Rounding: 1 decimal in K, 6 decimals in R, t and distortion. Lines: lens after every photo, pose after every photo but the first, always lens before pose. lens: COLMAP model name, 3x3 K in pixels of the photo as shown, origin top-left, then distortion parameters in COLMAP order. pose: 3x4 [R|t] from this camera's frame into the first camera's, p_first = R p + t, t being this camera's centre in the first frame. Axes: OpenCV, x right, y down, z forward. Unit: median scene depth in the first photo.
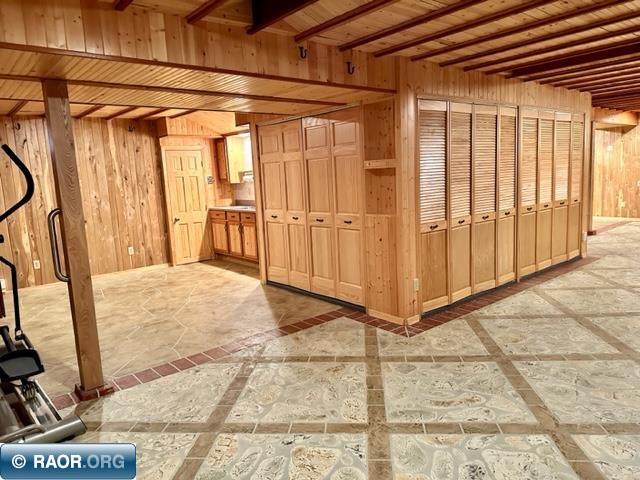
lens RADIAL K [[452.6, 0, 324.0], [0, 452.6, 241.4], [0, 0, 1]] dist [0.071140, -0.065062]
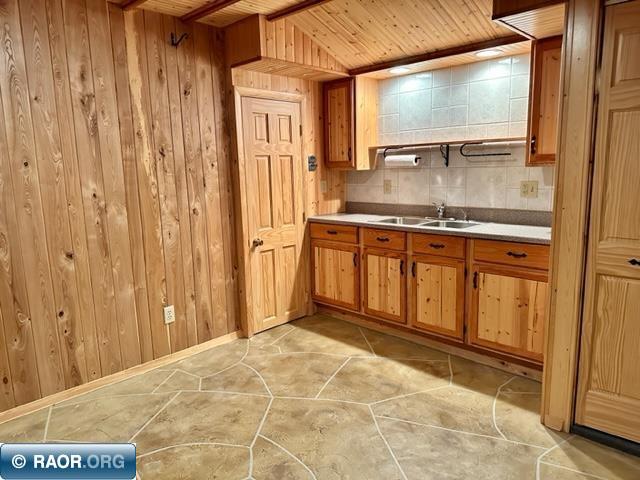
lens RADIAL K [[452.6, 0, 322.2], [0, 452.6, 241.4], [0, 0, 1]] dist [0.071140, -0.065062]
pose [[0.994216, 0.008166, 0.107089, -0.314880], [-0.009841, 0.999837, 0.015123, -0.058801], [-0.106948, -0.016089, 0.994134, 0.526074]]
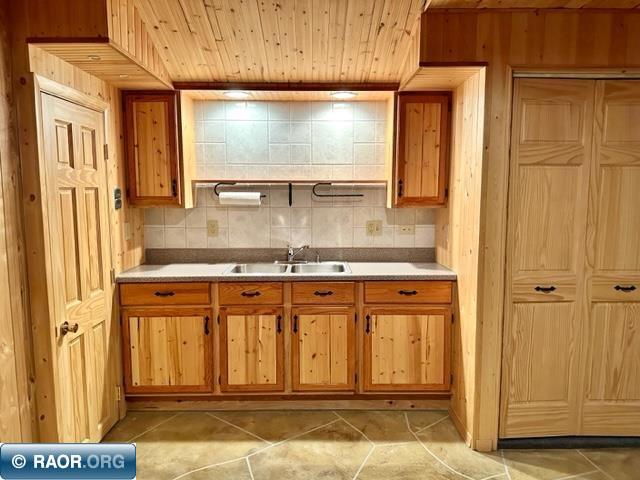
lens RADIAL K [[452.6, 0, 324.3], [0, 452.6, 236.5], [0, 0, 1]] dist [0.071140, -0.065062]
pose [[0.623113, -0.030161, 0.781550, -0.465299], [0.085732, 0.995869, -0.029921, -0.086753], [-0.777419, 0.085648, 0.623125, 0.697725]]
